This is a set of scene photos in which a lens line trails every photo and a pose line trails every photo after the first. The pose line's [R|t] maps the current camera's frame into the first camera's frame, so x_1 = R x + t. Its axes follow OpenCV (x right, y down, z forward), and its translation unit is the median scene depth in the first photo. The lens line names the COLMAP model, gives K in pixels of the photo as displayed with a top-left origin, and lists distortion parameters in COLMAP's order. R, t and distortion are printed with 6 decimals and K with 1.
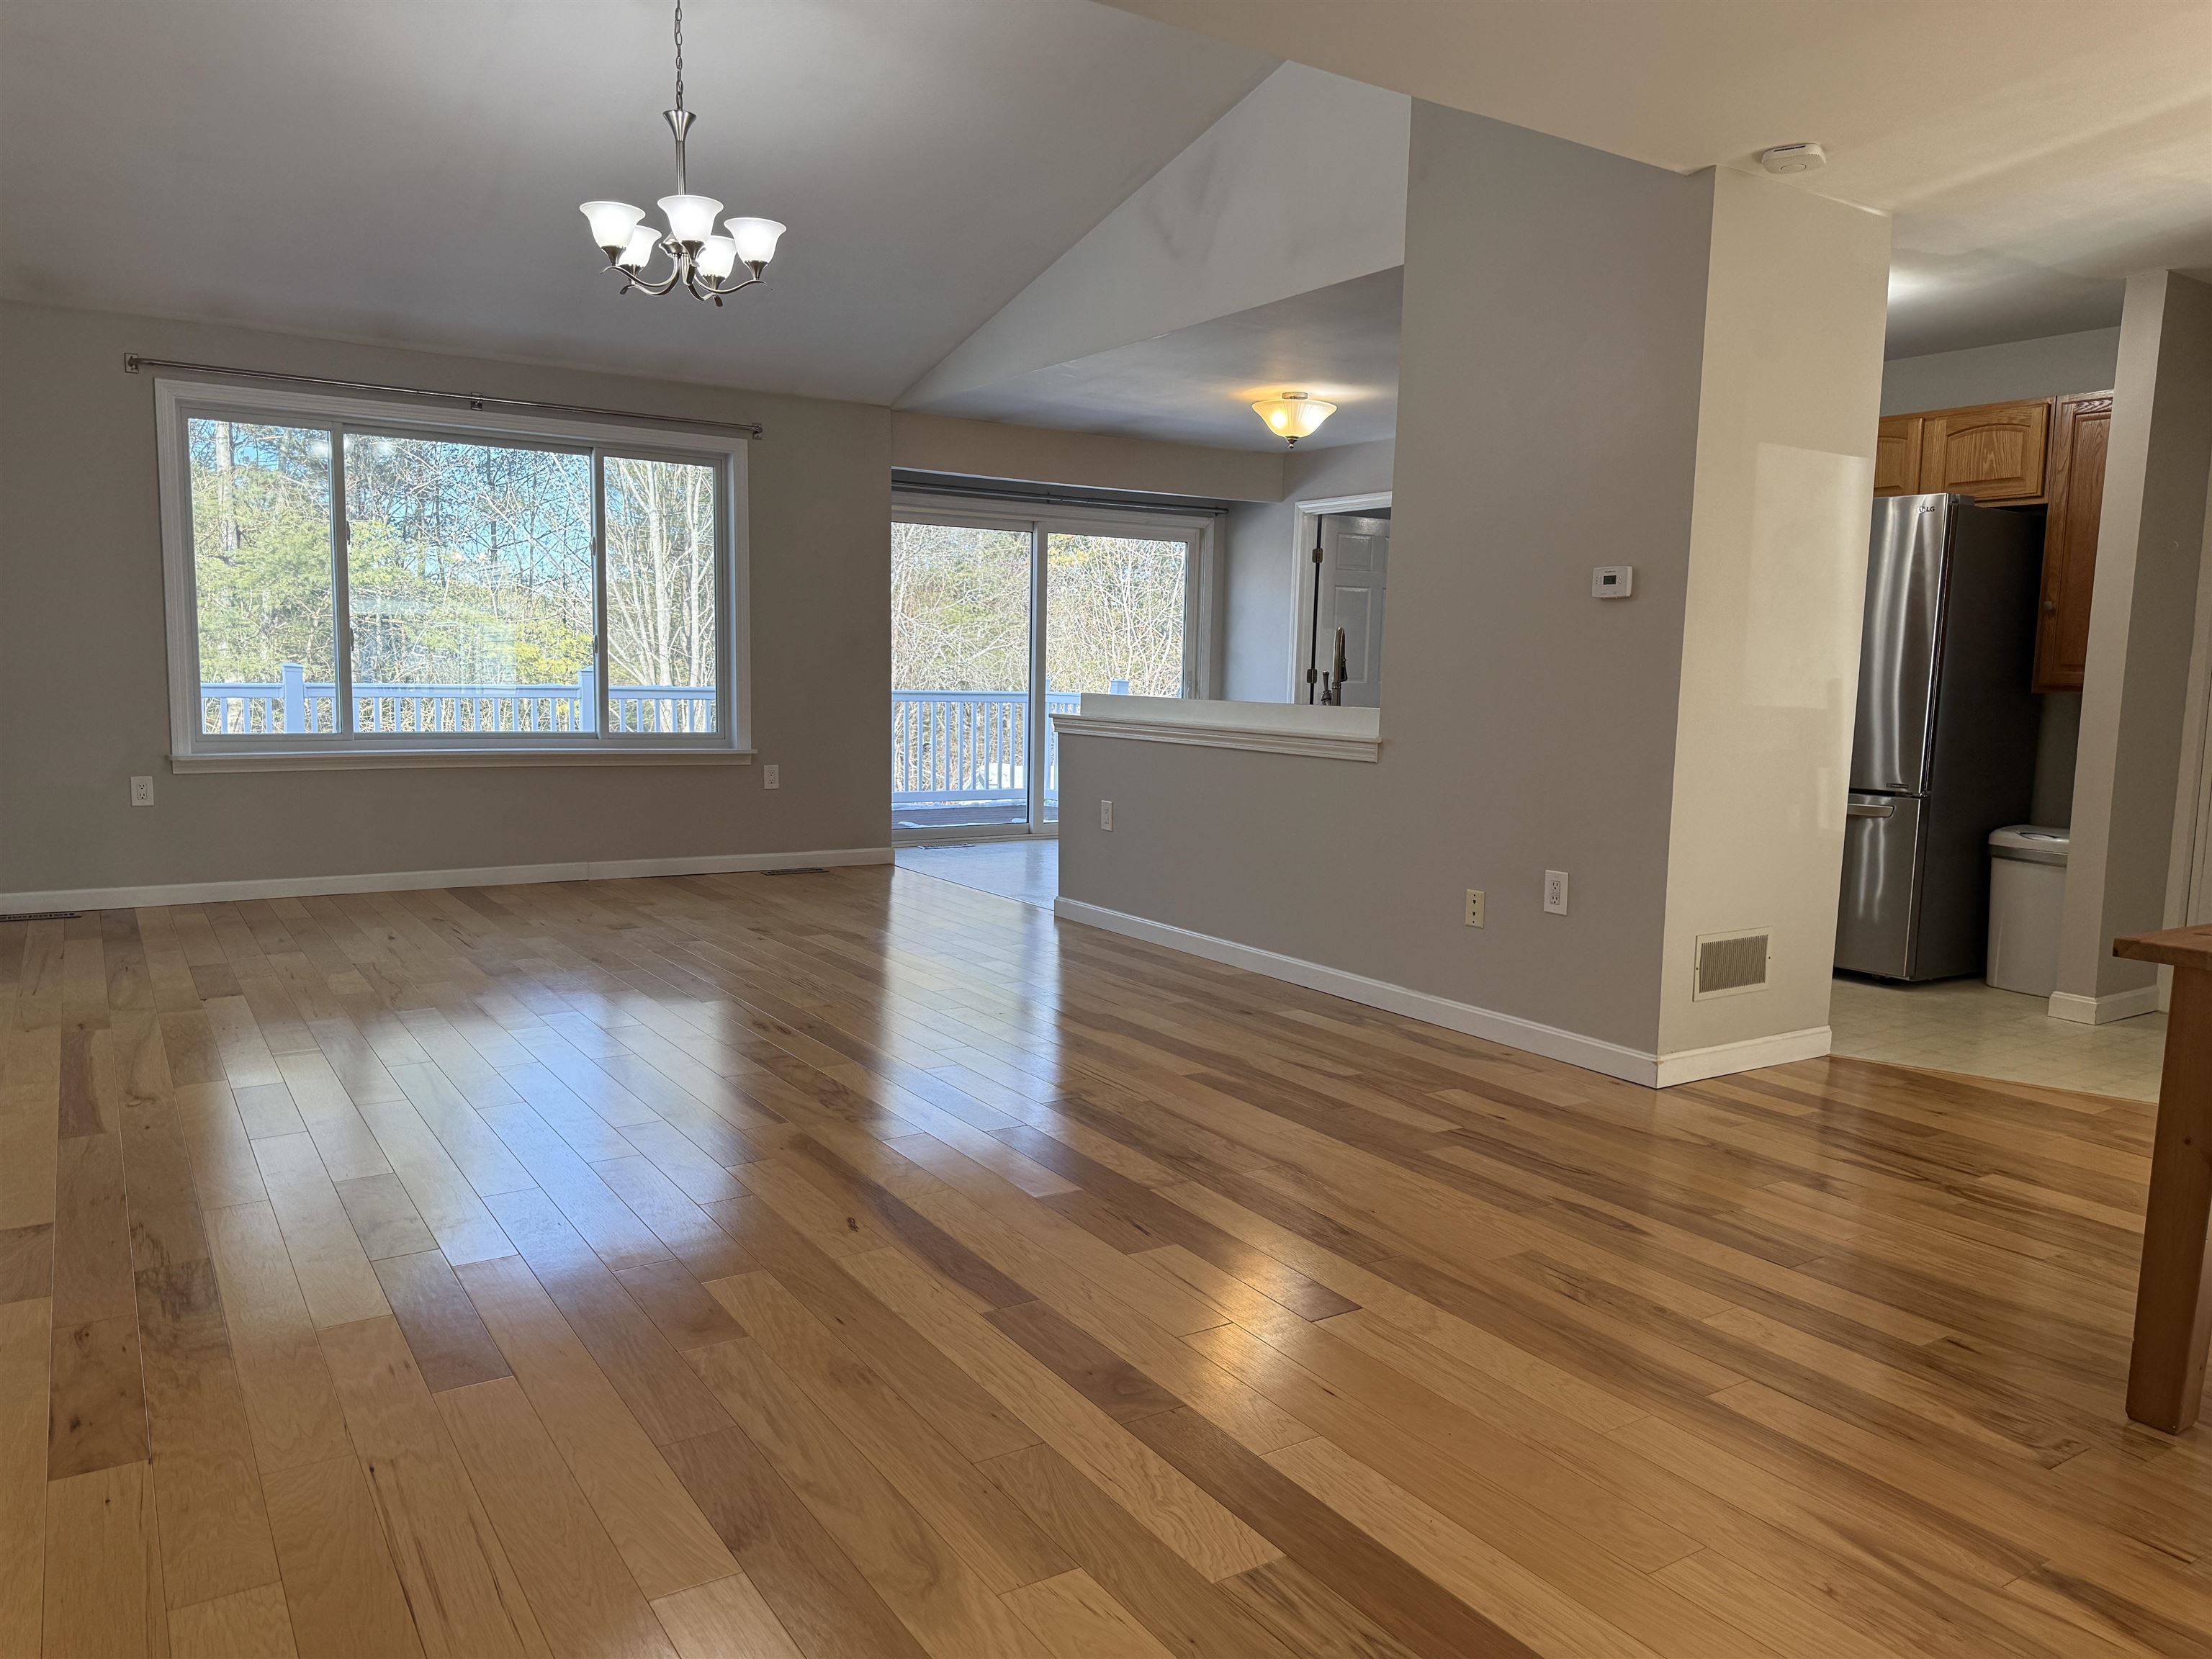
lens RADIAL K [[1565.2, 0, 1098.5], [0, 1565.2, 837.2], [0, 0, 1]] dist [0.101568, -0.110964]
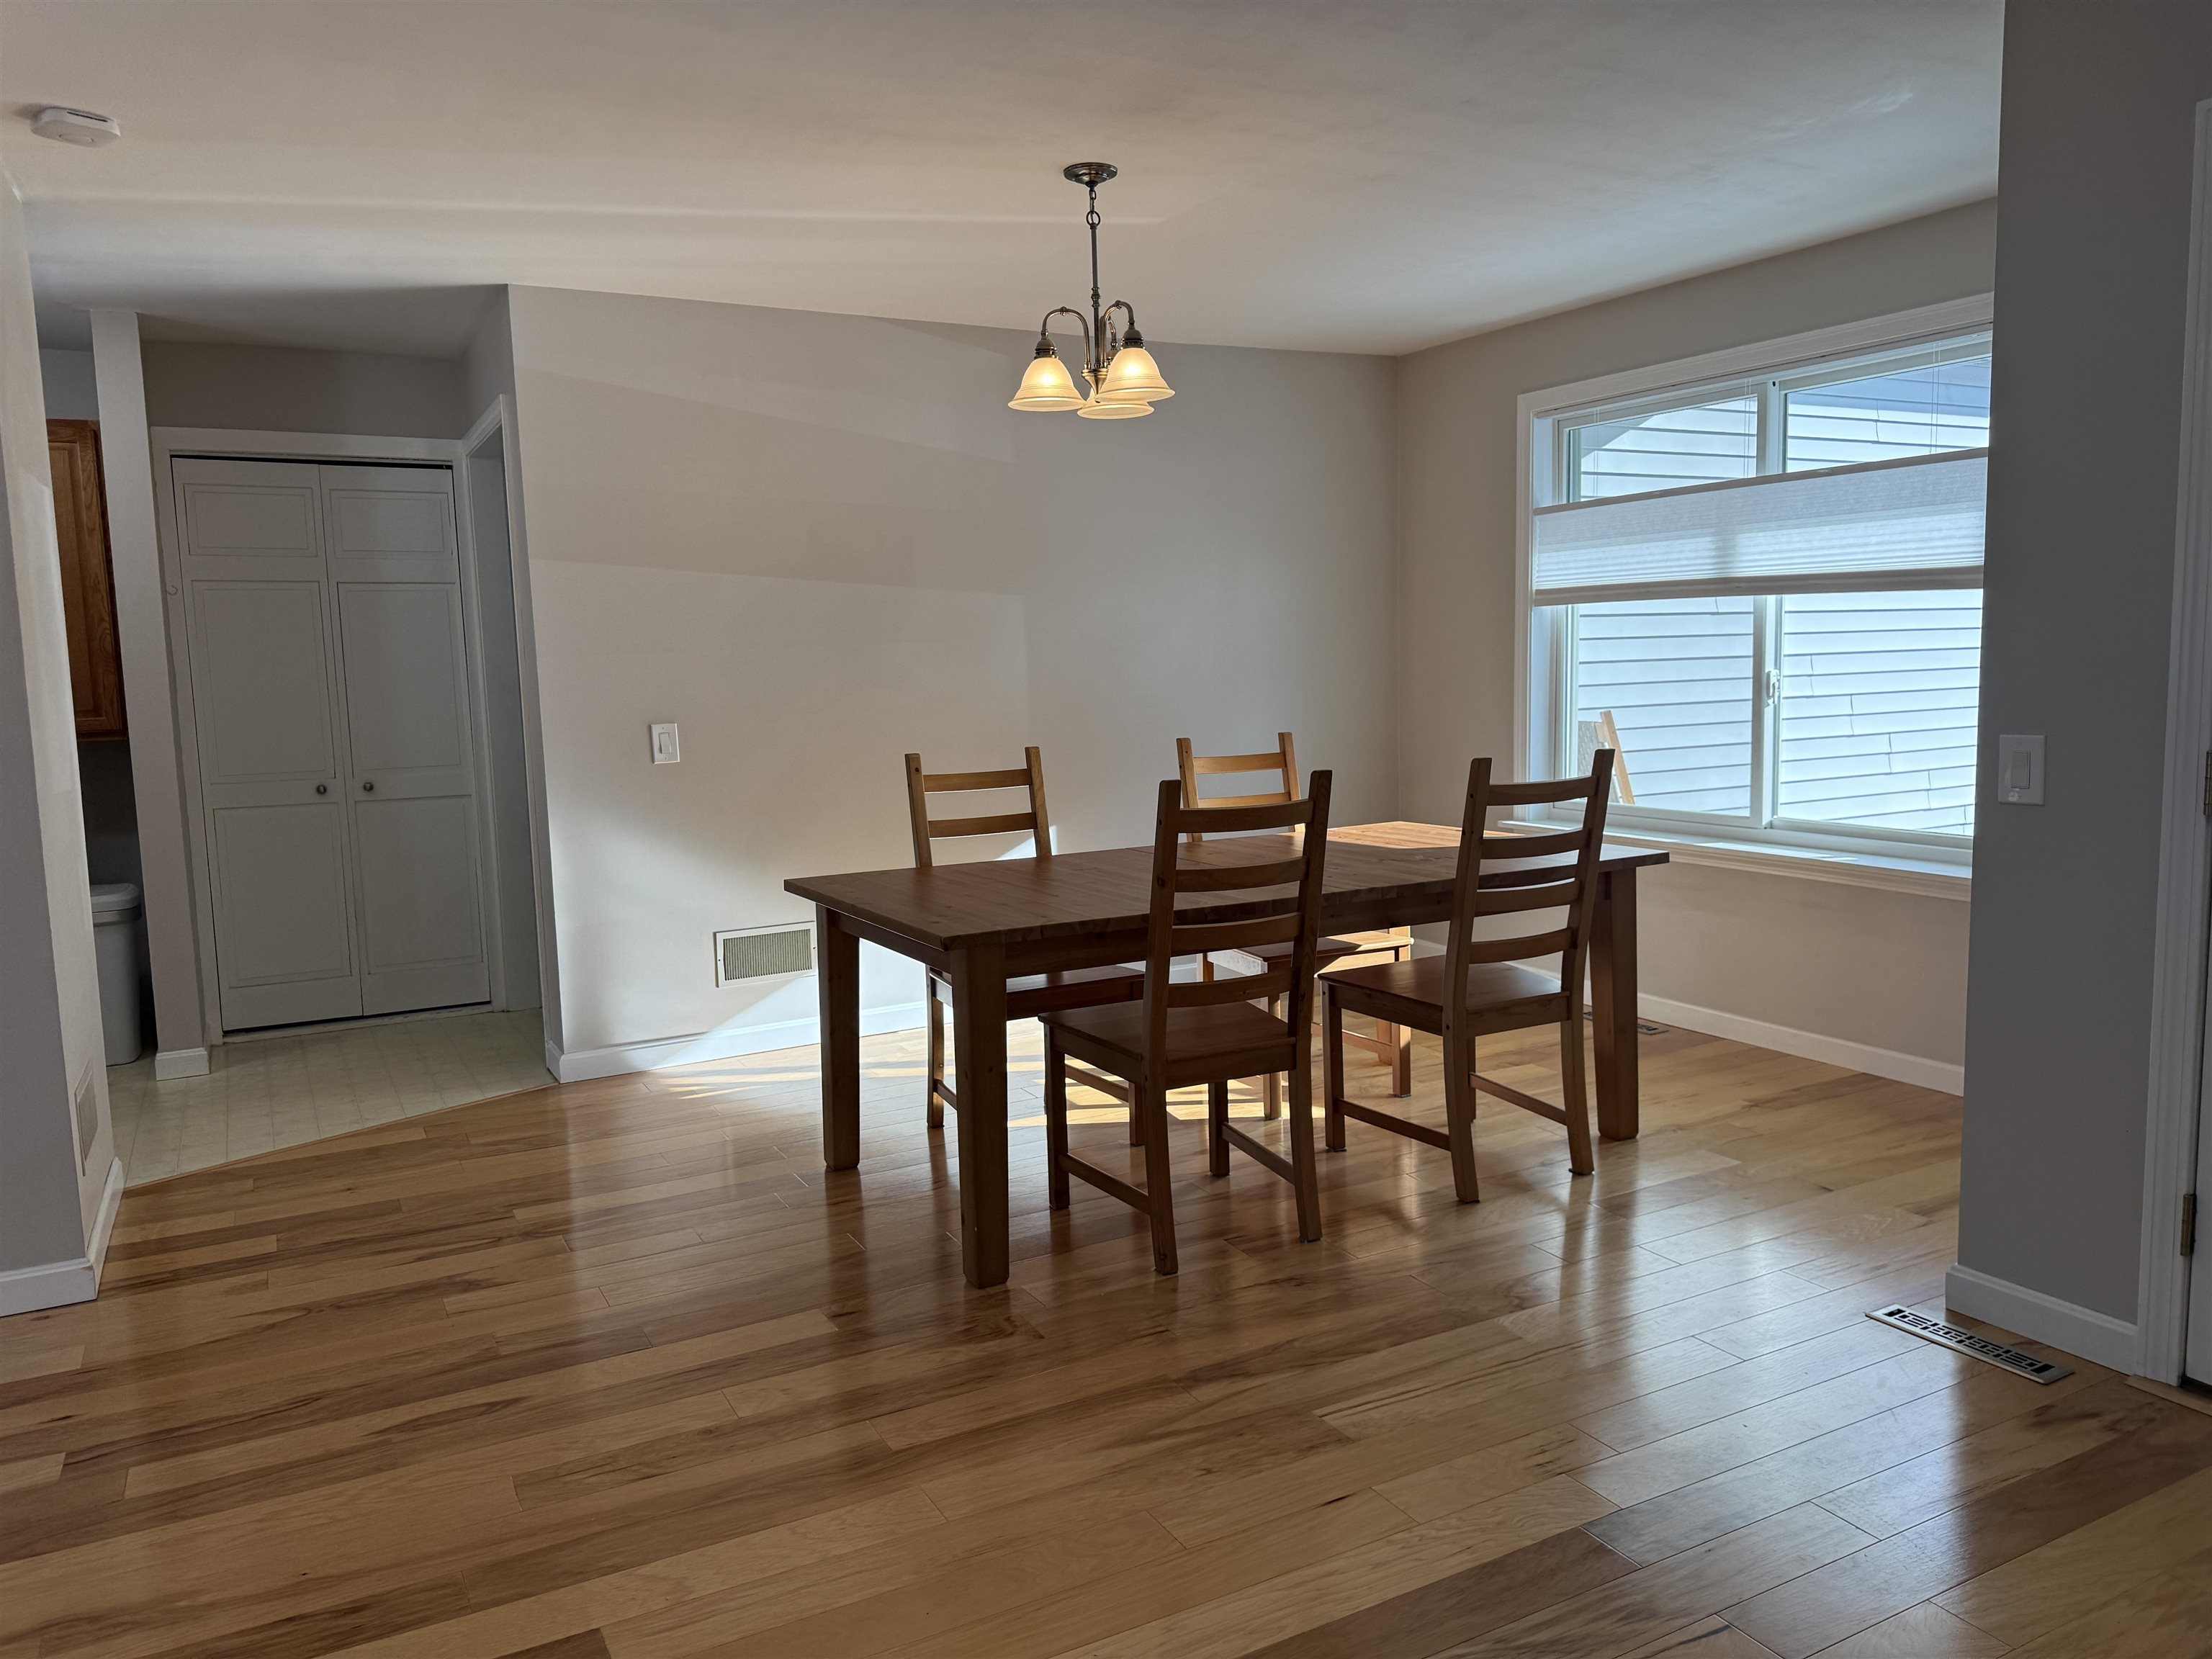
lens RADIAL K [[1565.2, 0, 1098.5], [0, 1565.2, 837.2], [0, 0, 1]] dist [0.101568, -0.110964]
pose [[0.078312, -0.136725, 0.987509, -0.424099], [0.141115, 0.982097, 0.124785, -0.108180], [-0.986891, 0.129580, 0.096204, 0.545203]]
